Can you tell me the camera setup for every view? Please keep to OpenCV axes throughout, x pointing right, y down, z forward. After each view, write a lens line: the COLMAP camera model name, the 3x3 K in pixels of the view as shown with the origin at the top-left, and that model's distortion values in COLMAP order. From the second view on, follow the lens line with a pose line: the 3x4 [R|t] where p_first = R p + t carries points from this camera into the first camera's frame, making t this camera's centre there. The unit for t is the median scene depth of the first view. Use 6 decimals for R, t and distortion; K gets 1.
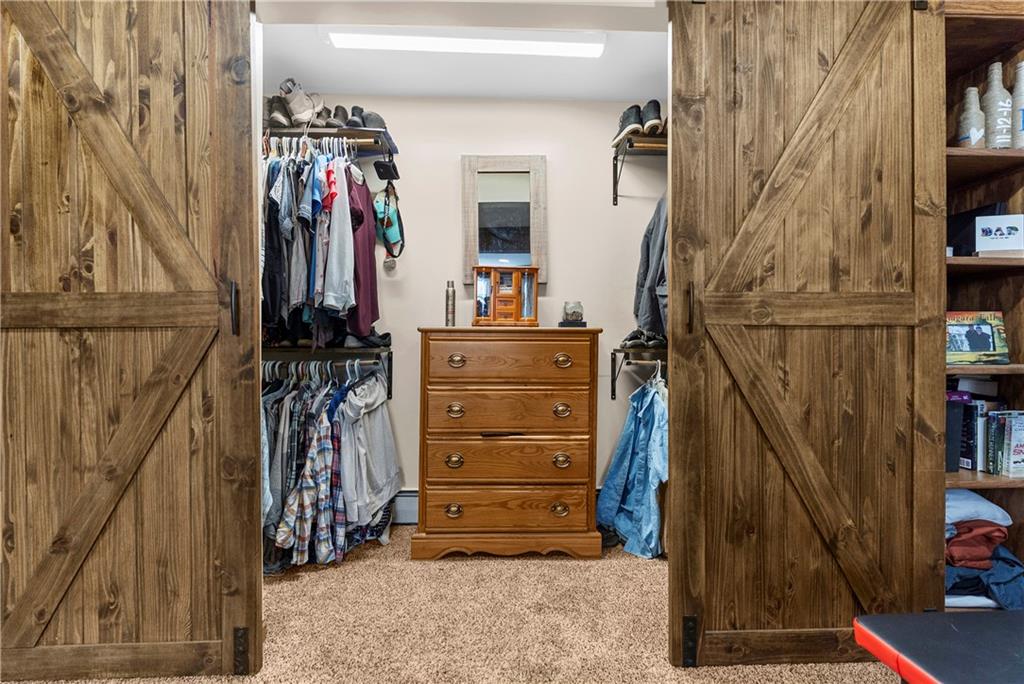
lens RADIAL K [[494.3, 0, 510.9], [0, 494.3, 343.5], [0, 0, 1]] dist [0.001300, 0.000055]
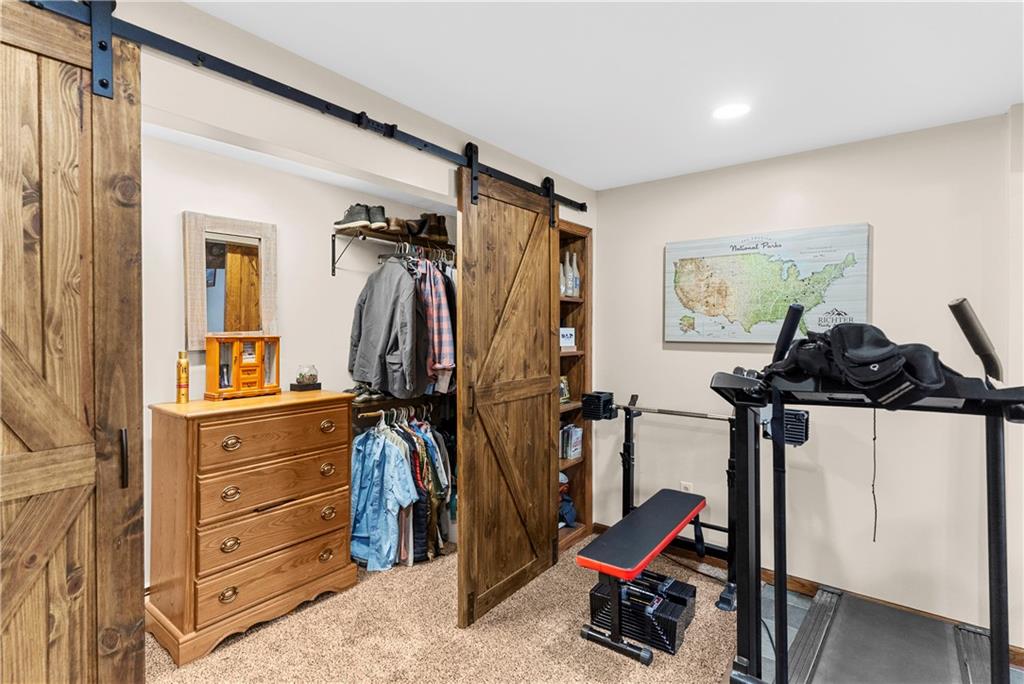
lens RADIAL K [[494.3, 0, 516.4], [0, 494.3, 333.0], [0, 0, 1]] dist [0.001300, 0.000055]
pose [[0.631930, -0.007140, 0.774993, -0.757466], [0.000375, 0.999960, 0.008907, -0.288503], [-0.775026, -0.005338, 0.631907, -0.105020]]
